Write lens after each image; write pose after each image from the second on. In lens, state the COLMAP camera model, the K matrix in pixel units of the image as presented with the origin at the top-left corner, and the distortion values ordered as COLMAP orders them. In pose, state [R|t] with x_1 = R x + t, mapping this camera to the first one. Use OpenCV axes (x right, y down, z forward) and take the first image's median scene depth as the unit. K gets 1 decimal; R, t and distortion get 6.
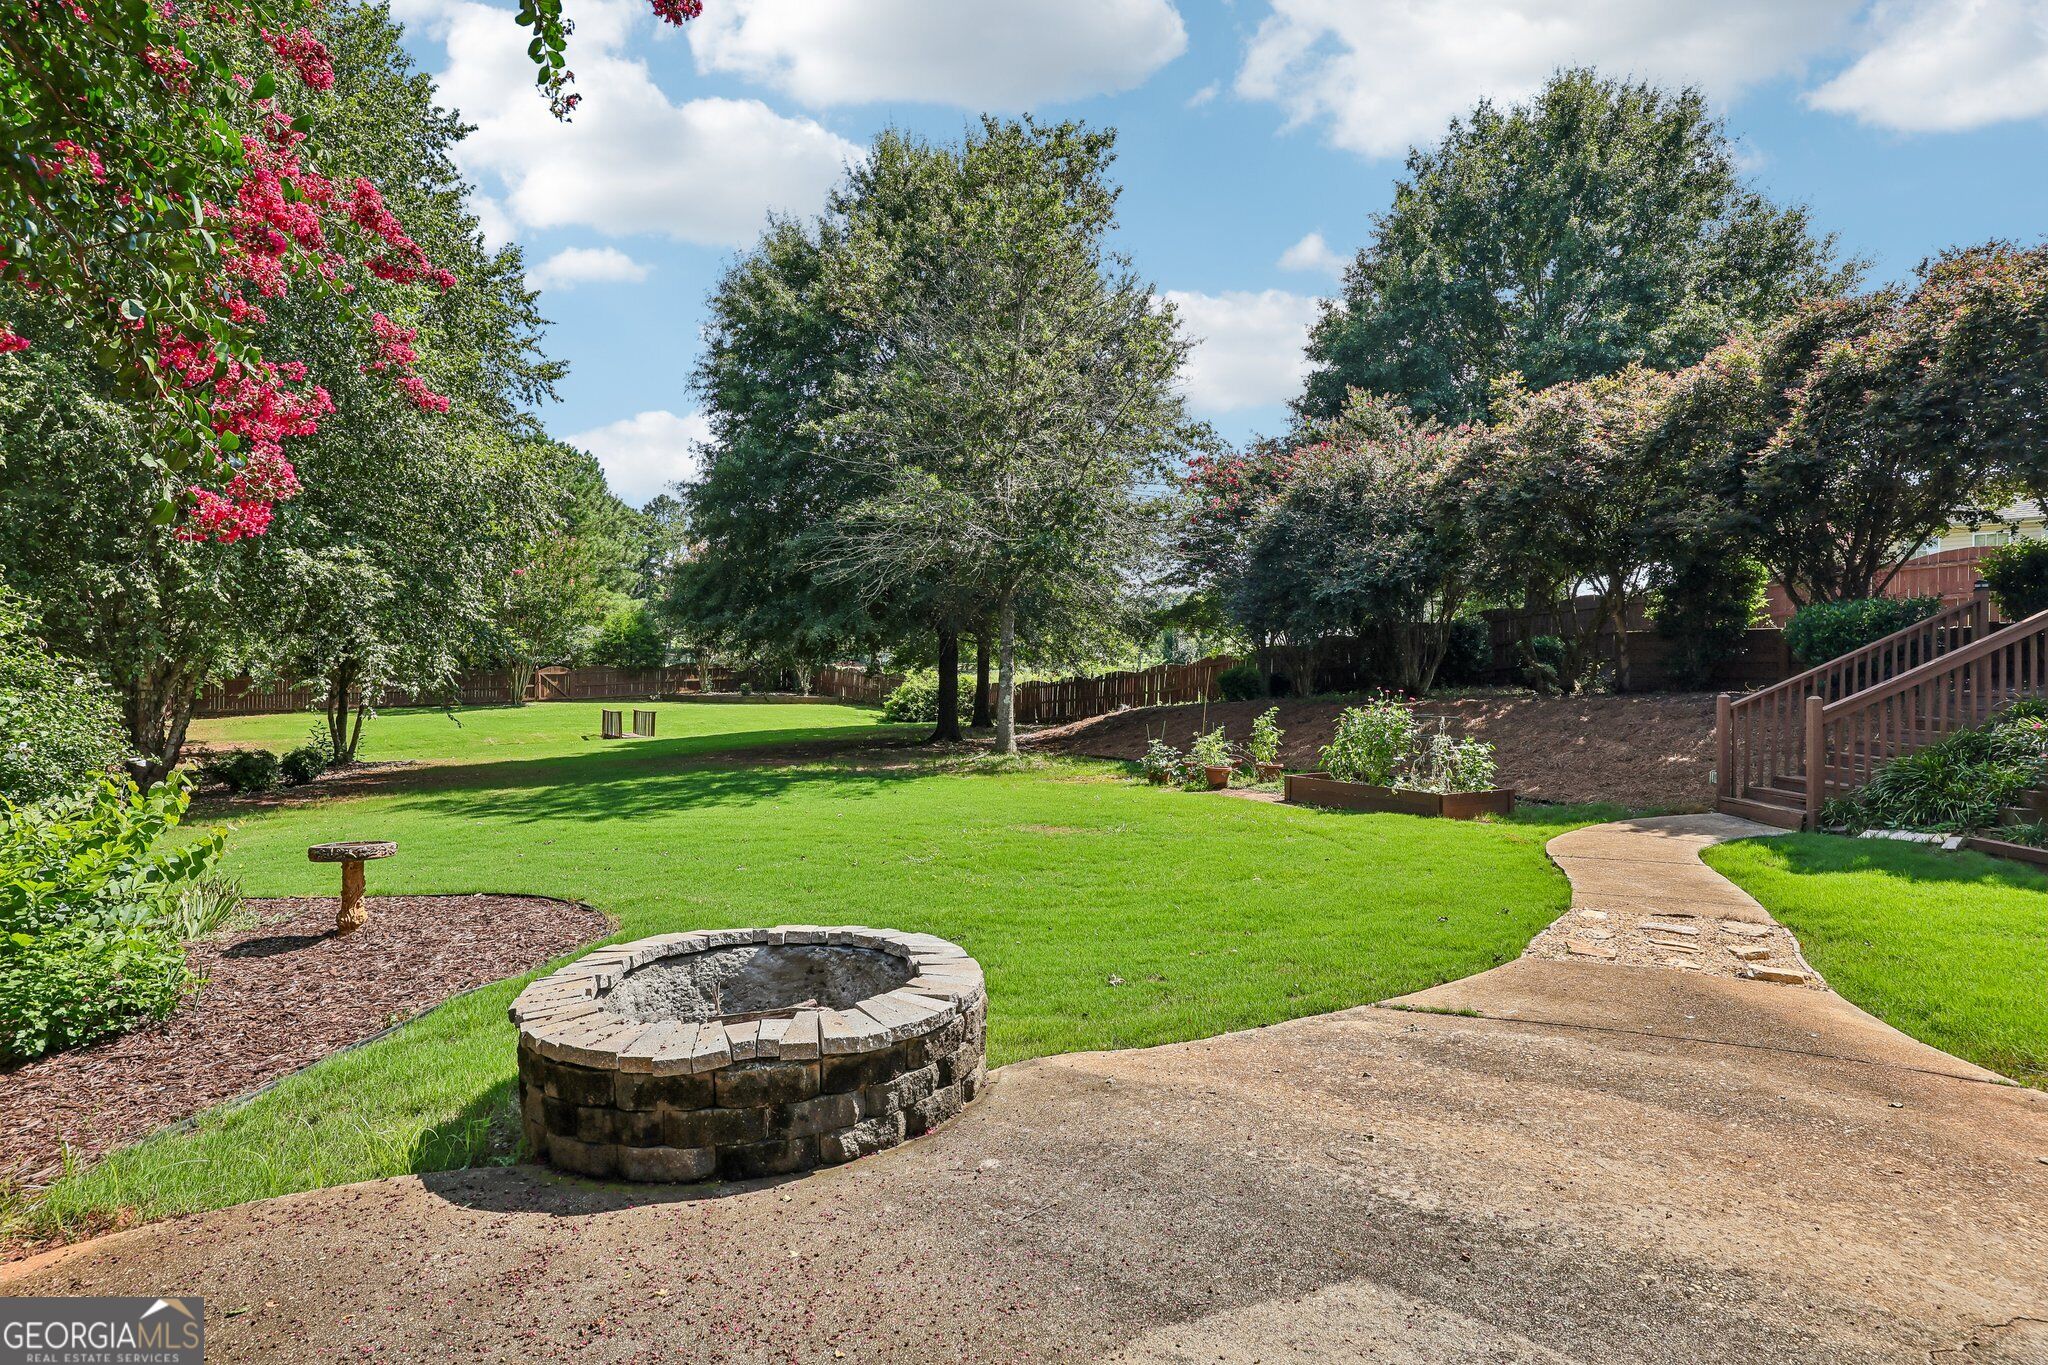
lens RADIAL K [[1009.9, 0, 1024.0], [0, 1009.9, 682.5], [0, 0, 1]] dist [-0.000839, 0.000322]
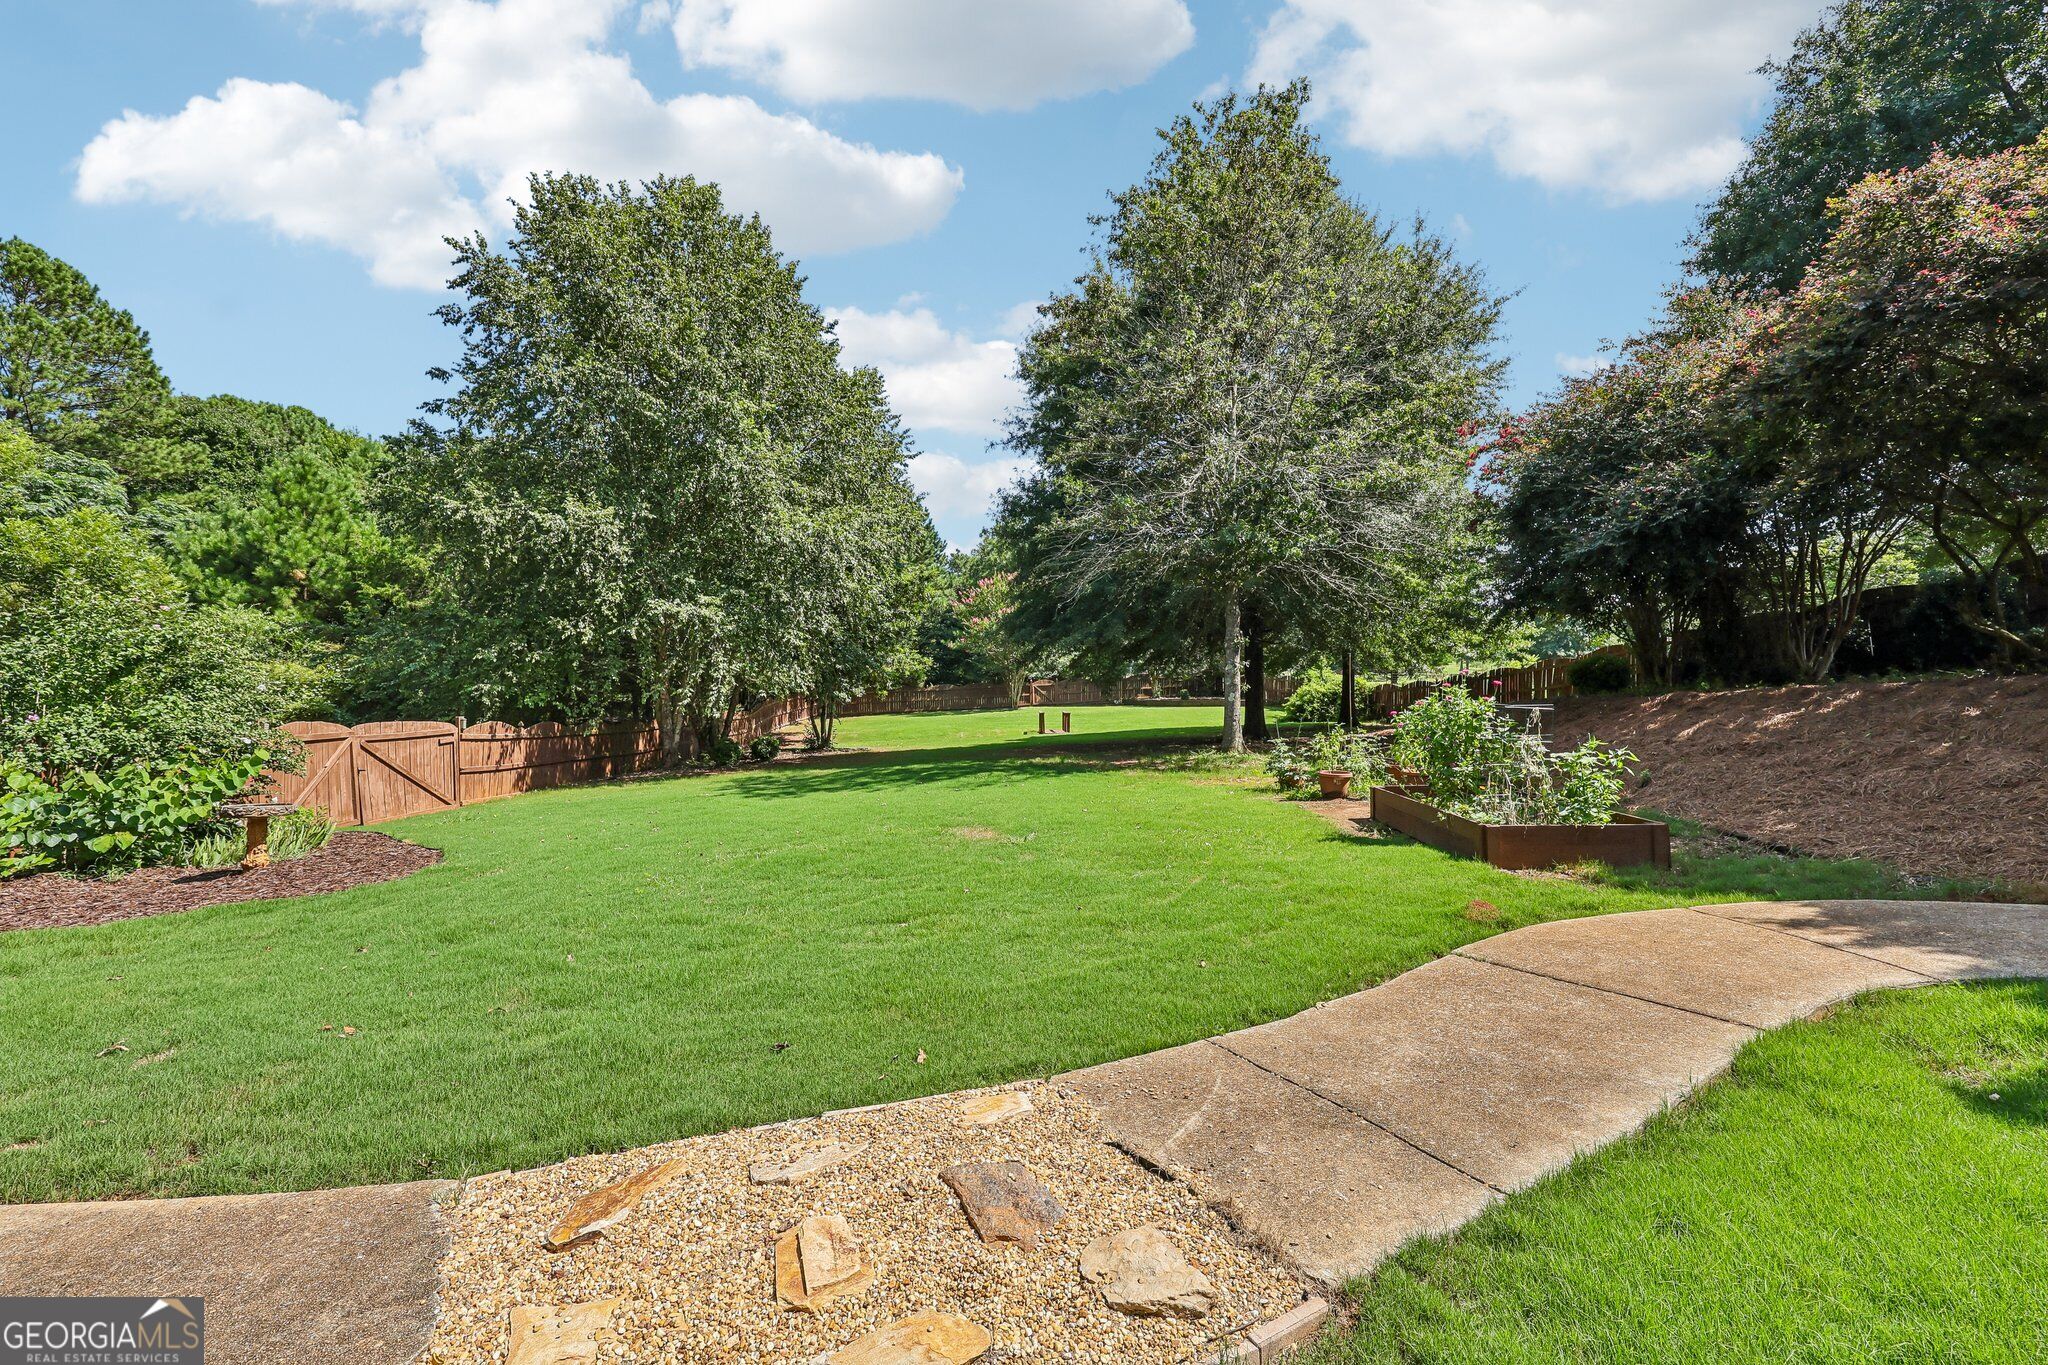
lens RADIAL K [[800.9, 0, 1024.0], [0, 800.9, 682.5], [0, 0, 1]] dist [0.000139, 0.000140]
pose [[0.821625, -0.023529, -0.569542, 0.258059], [0.016921, 0.999714, -0.016890, 0.011718], [0.569777, 0.004240, 0.821789, 0.220536]]
